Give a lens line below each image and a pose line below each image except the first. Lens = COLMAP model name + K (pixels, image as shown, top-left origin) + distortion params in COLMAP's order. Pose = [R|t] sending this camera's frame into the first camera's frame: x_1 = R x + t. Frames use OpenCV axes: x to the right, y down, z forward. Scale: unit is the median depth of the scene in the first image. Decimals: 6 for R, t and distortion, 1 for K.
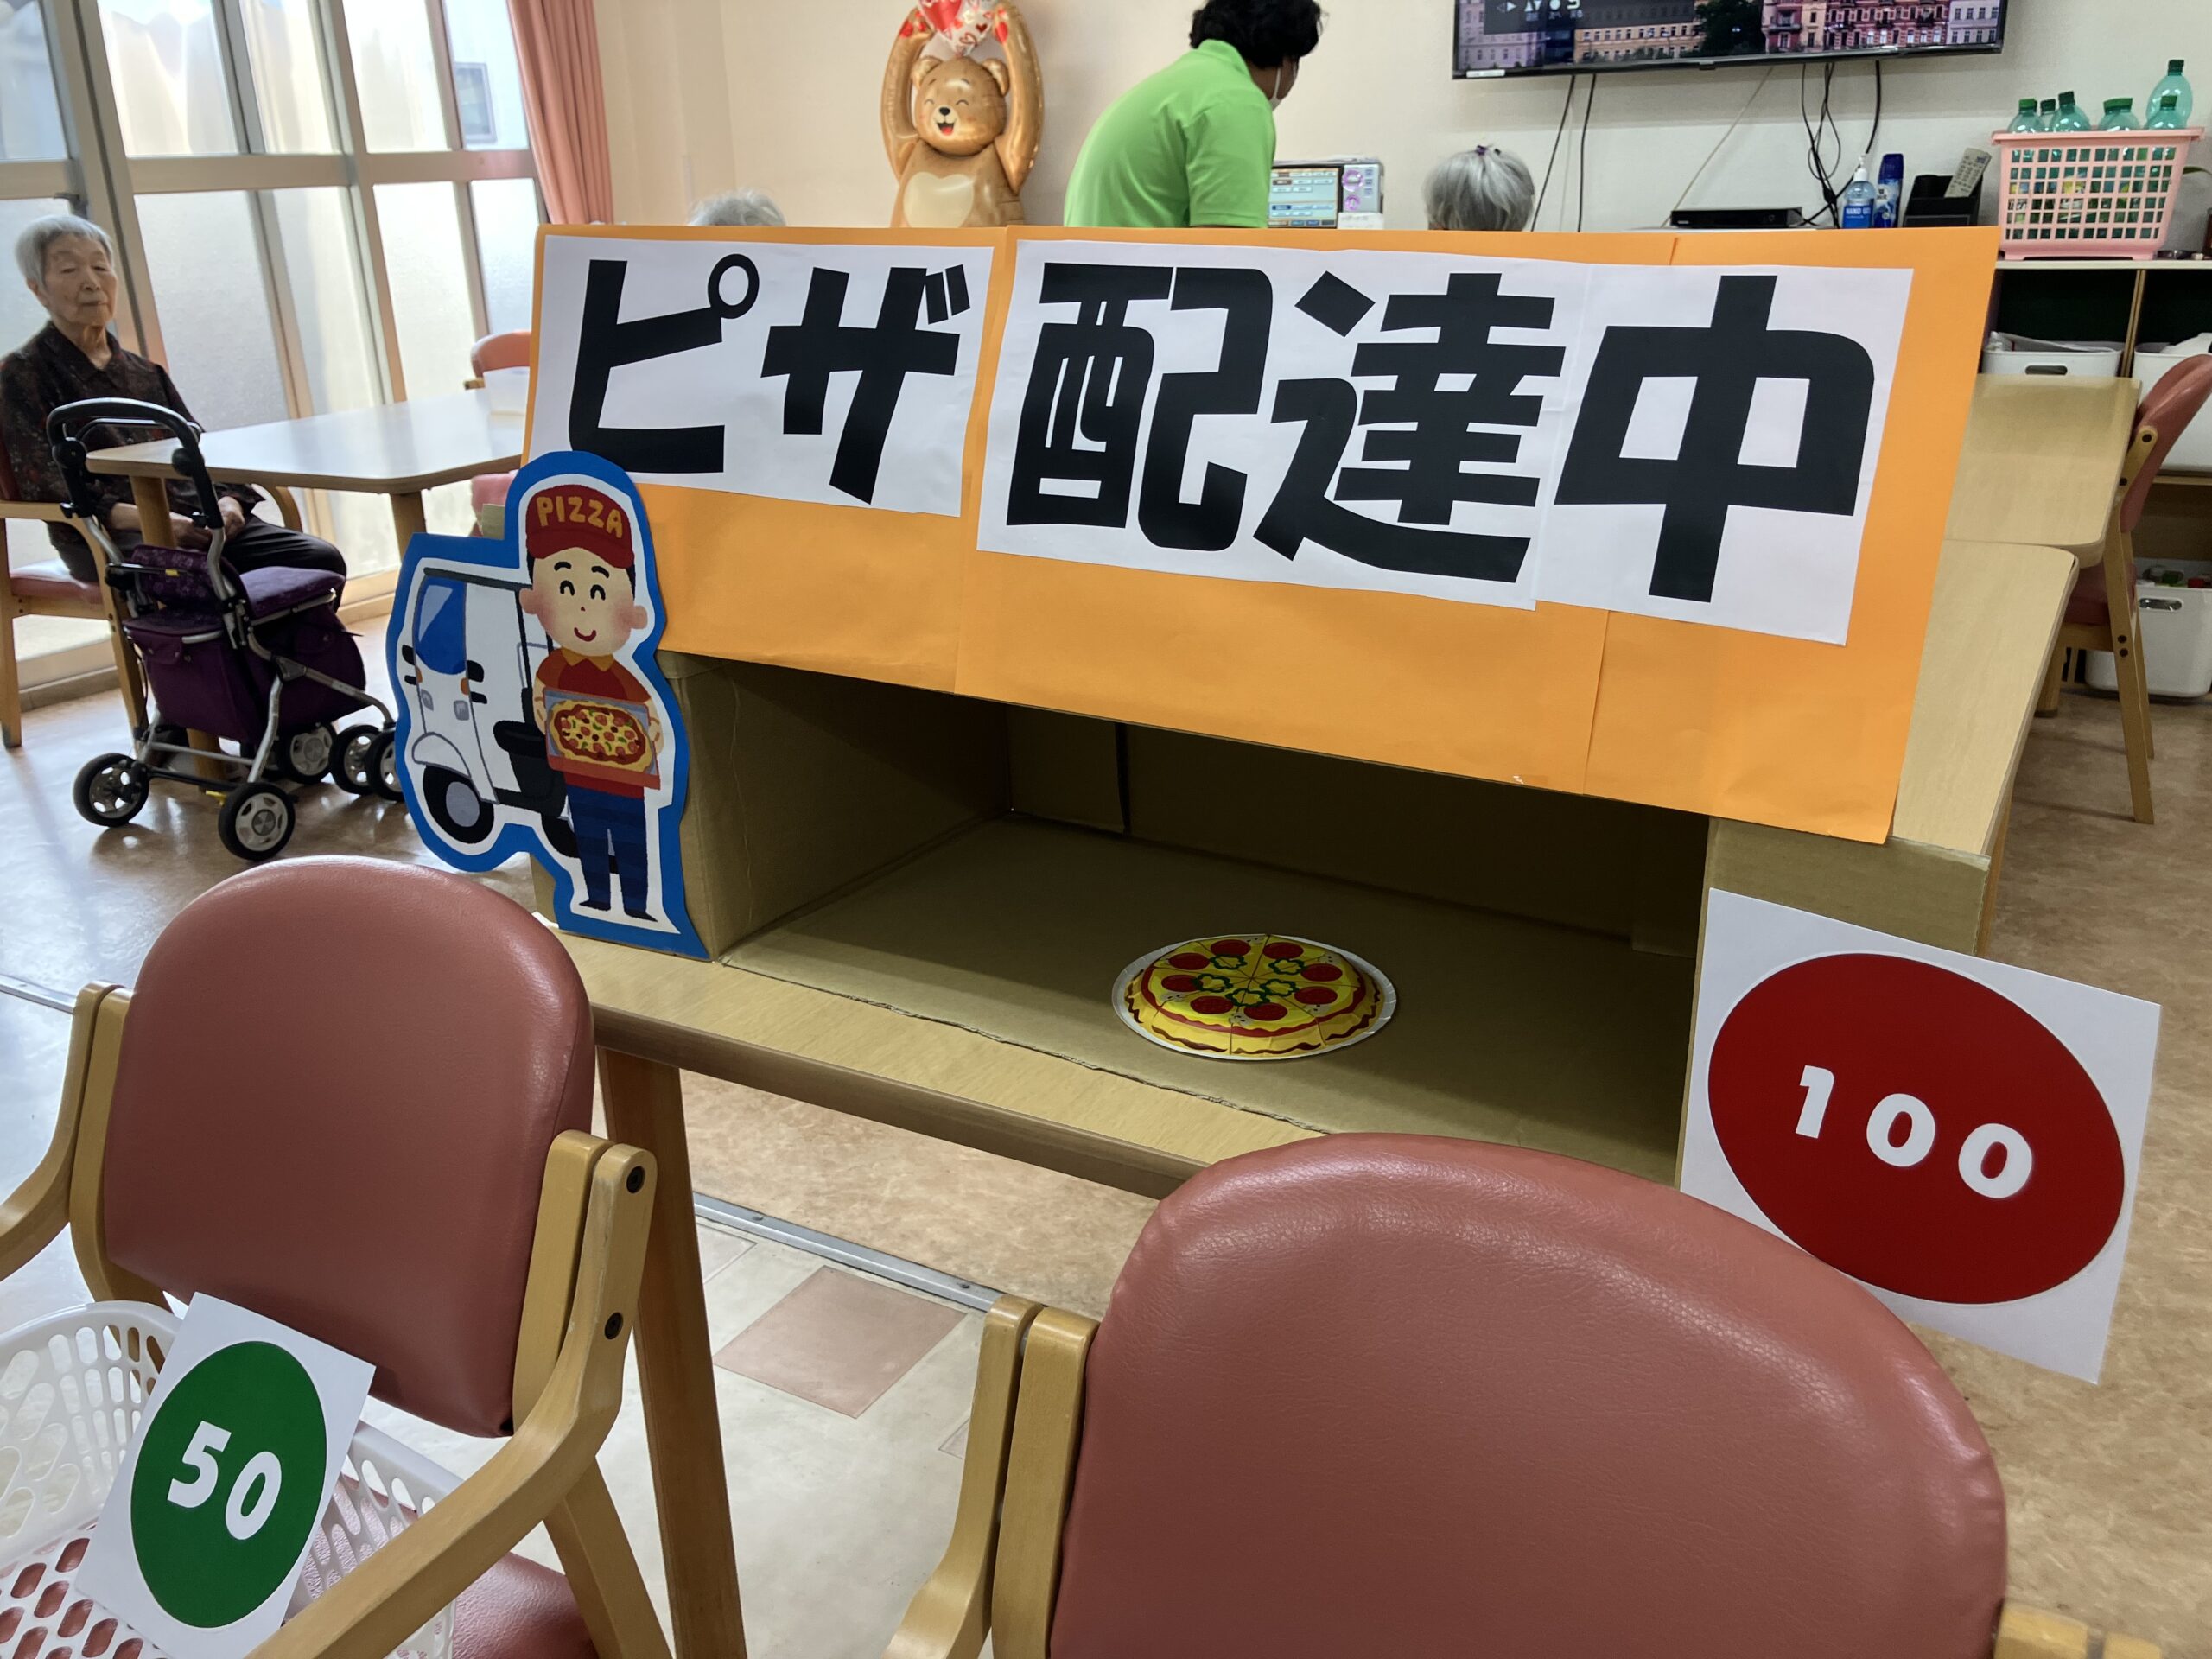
lens RADIAL K [[1854.8, 0, 1125.2], [0, 1854.8, 874.6], [0, 0, 1]] dist [0.017786, -0.014300]
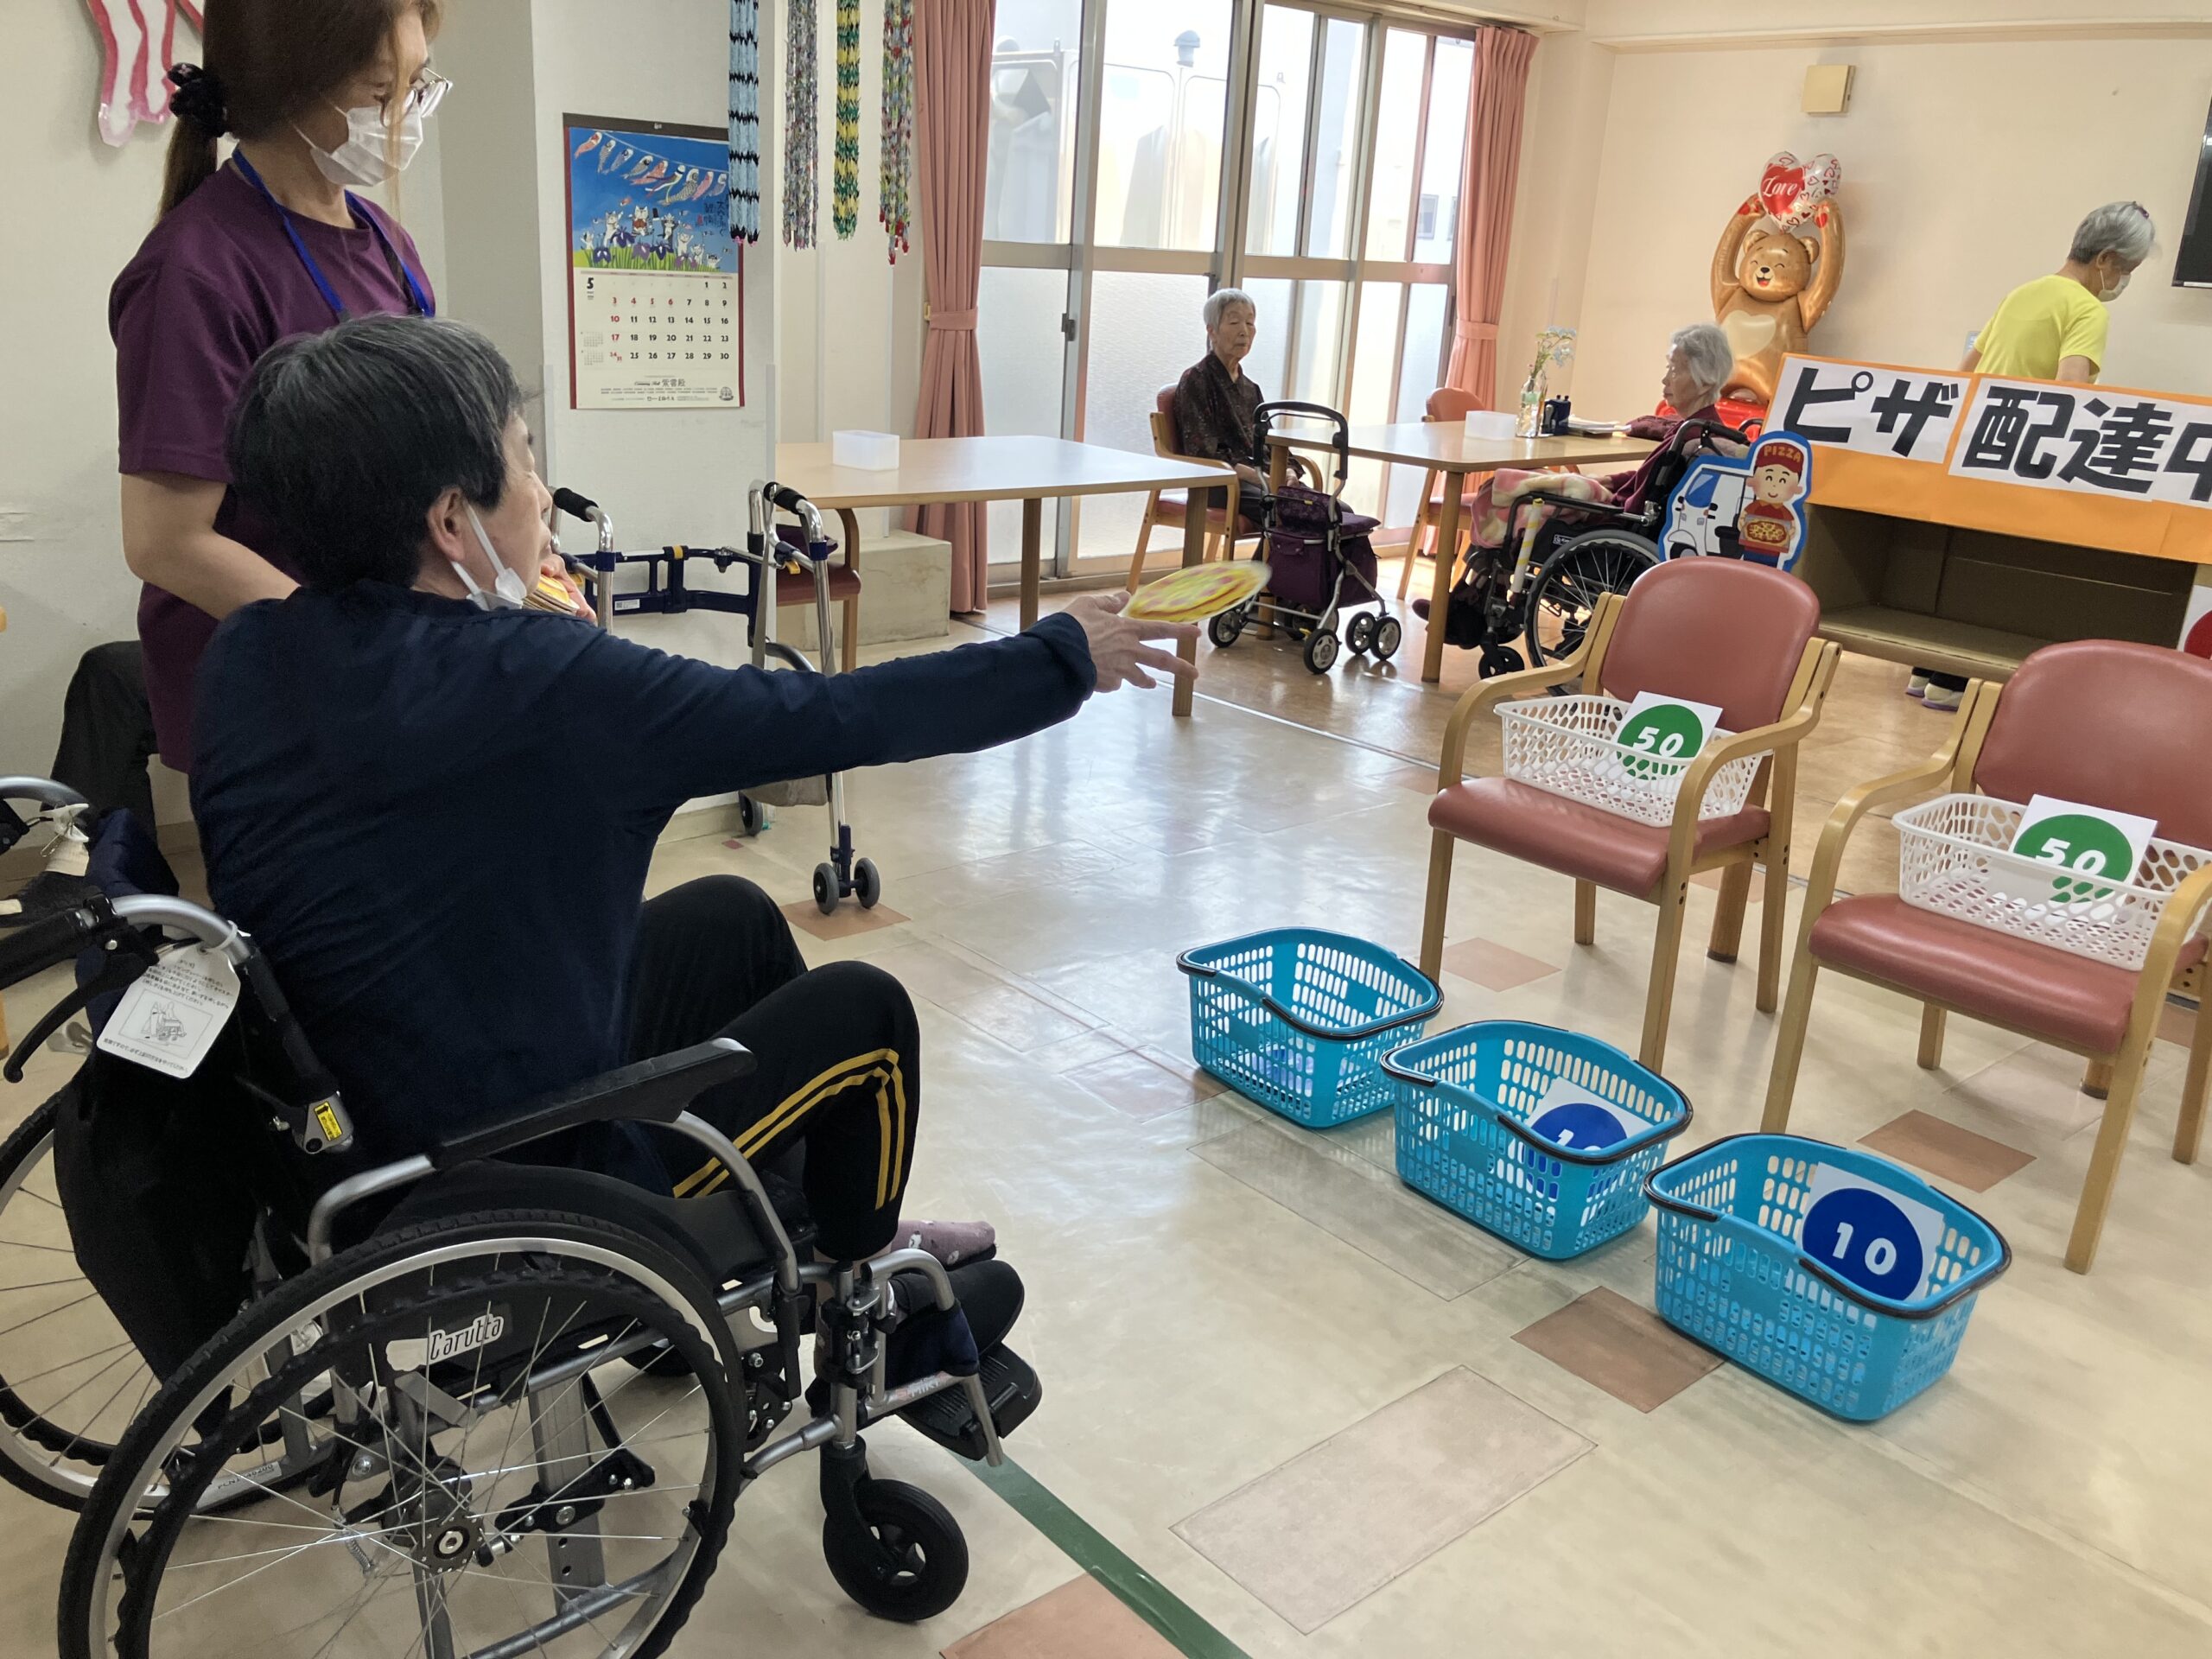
lens RADIAL K [[1854.8, 0, 1120.8], [0, 1854.8, 811.5], [0, 0, 1]] dist [0.017786, -0.014300]
pose [[0.957808, 0.163302, -0.236510, -0.590275], [-0.180053, 0.982339, -0.050899, 0.796838], [0.224022, 0.091336, 0.970295, -2.298307]]
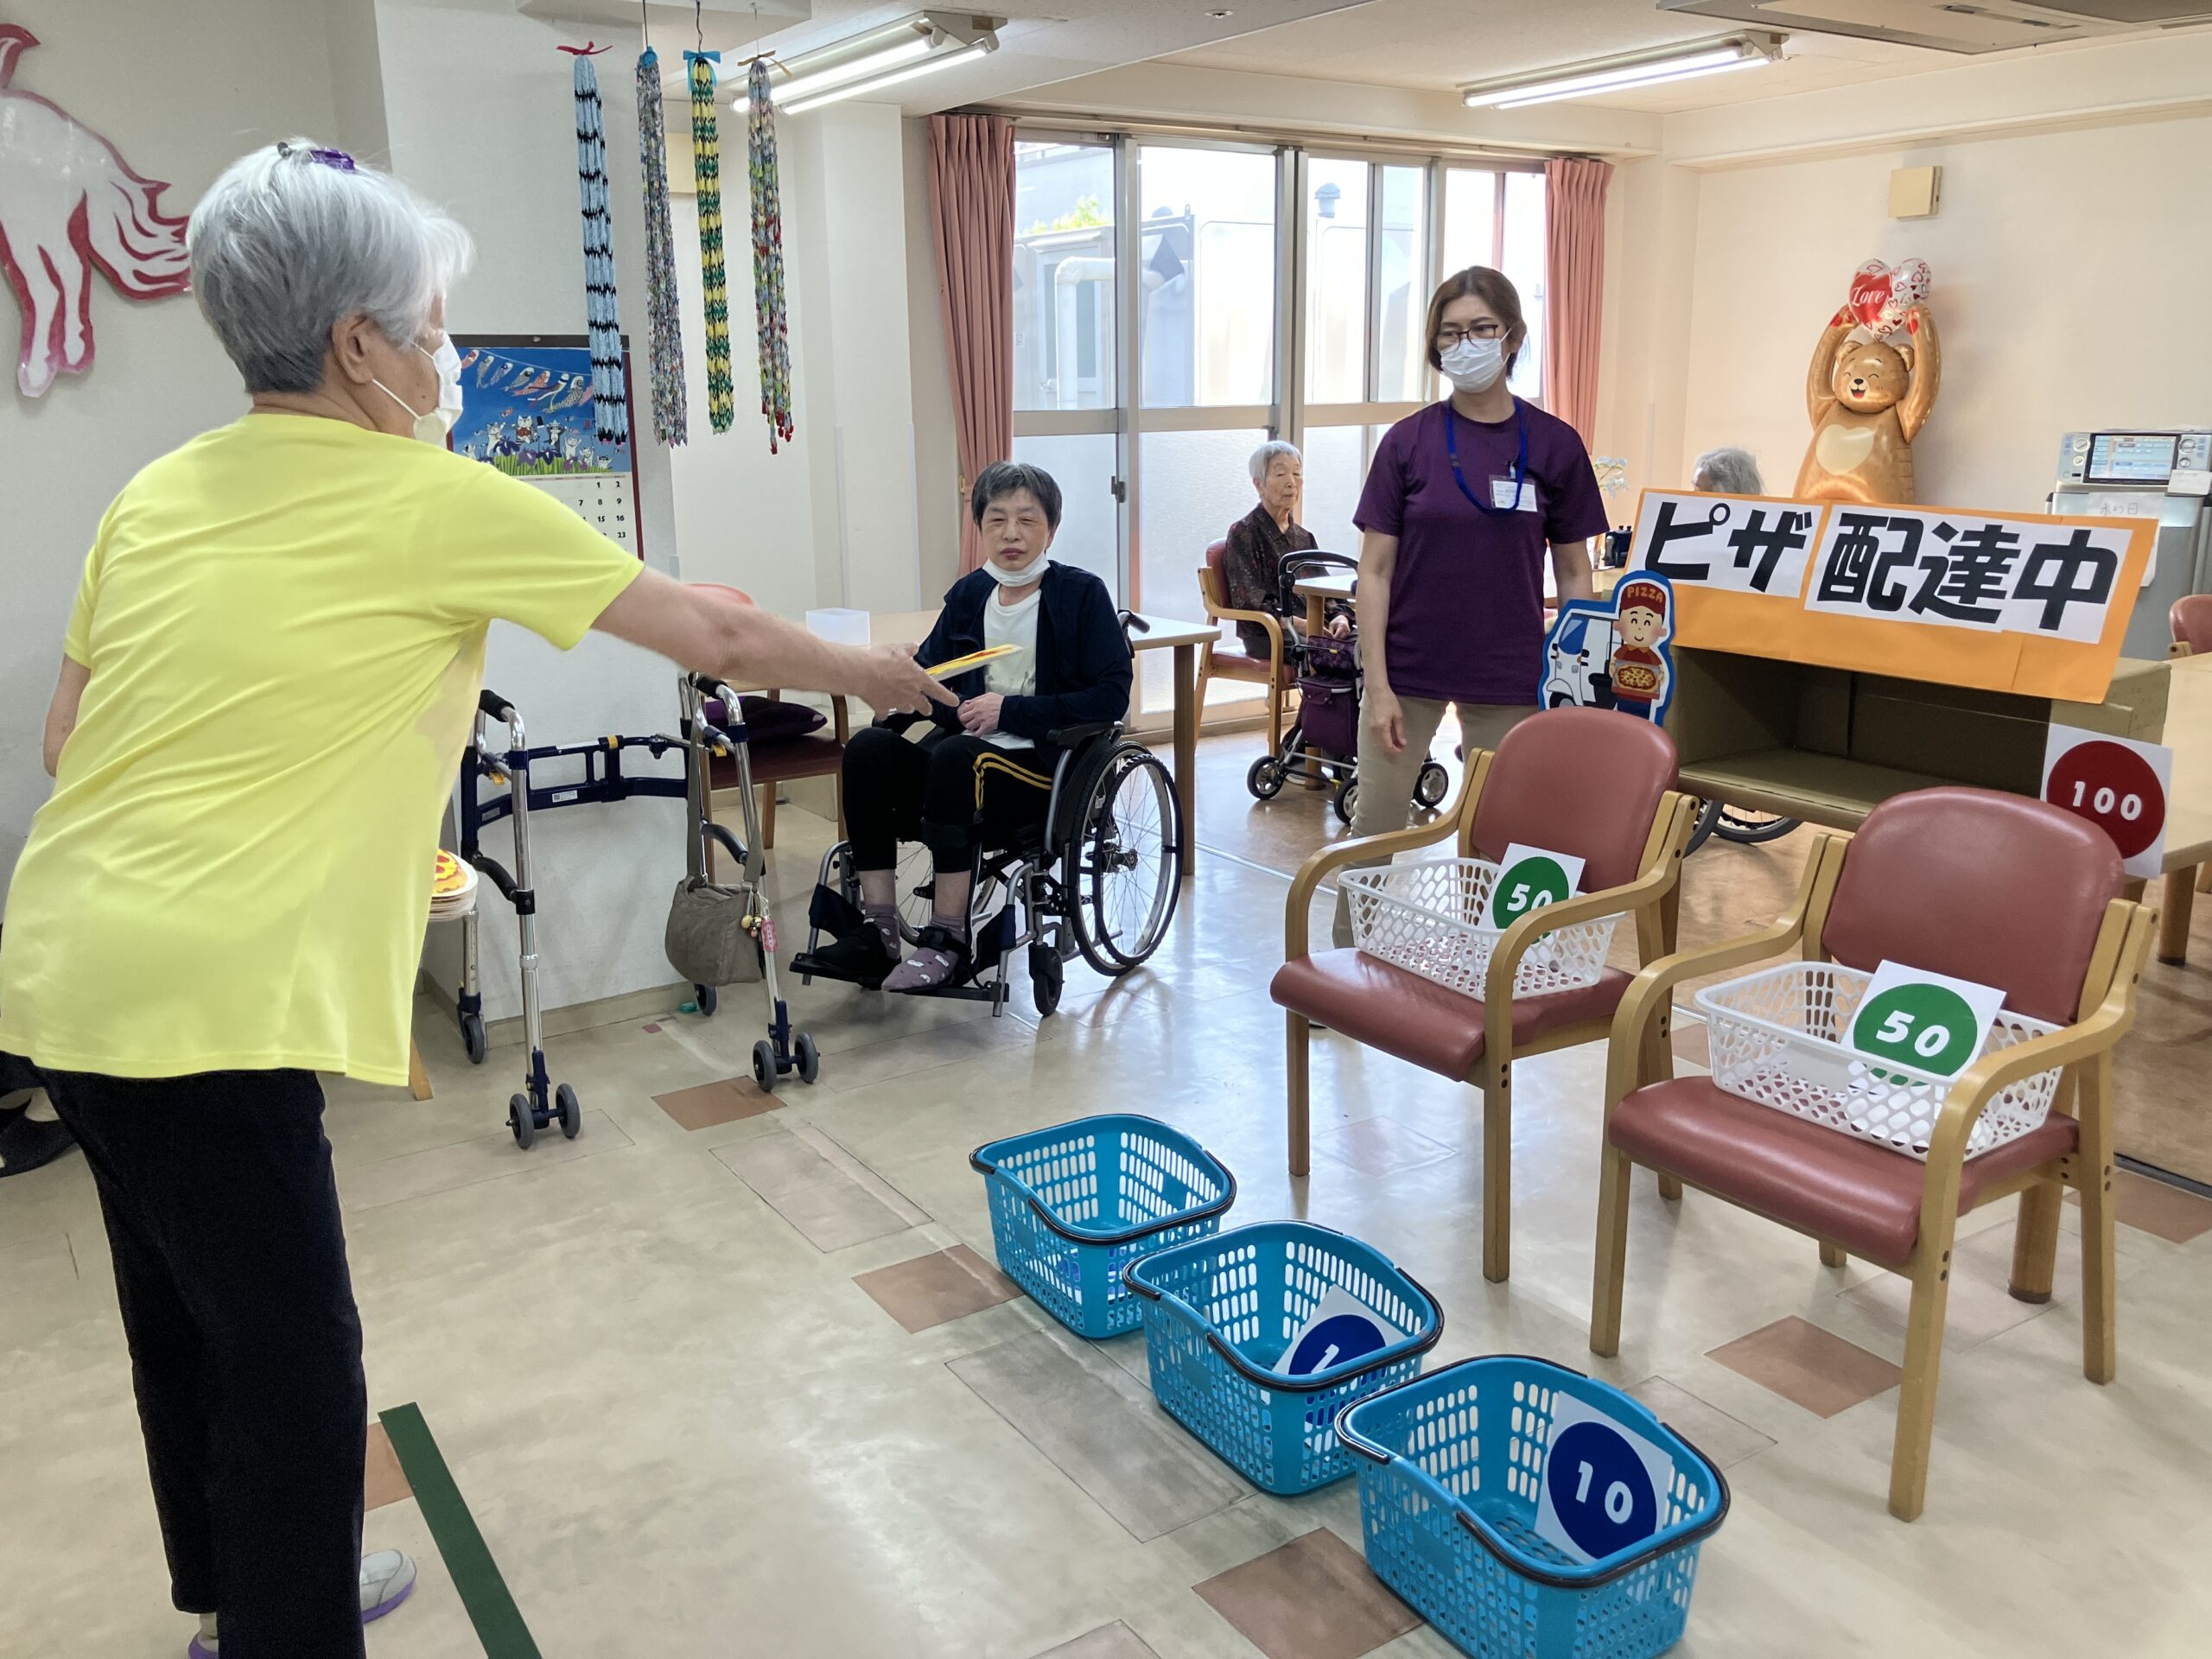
lens RADIAL K [[1854.8, 0, 1114.4], [0, 1854.8, 802.2], [0, 0, 1]] dist [0.017786, -0.014300]
pose [[0.915100, 0.108708, -0.388298, 0.092006], [-0.160641, 0.981541, -0.103789, 0.588871], [0.369848, 0.157354, 0.915670, -1.977540]]
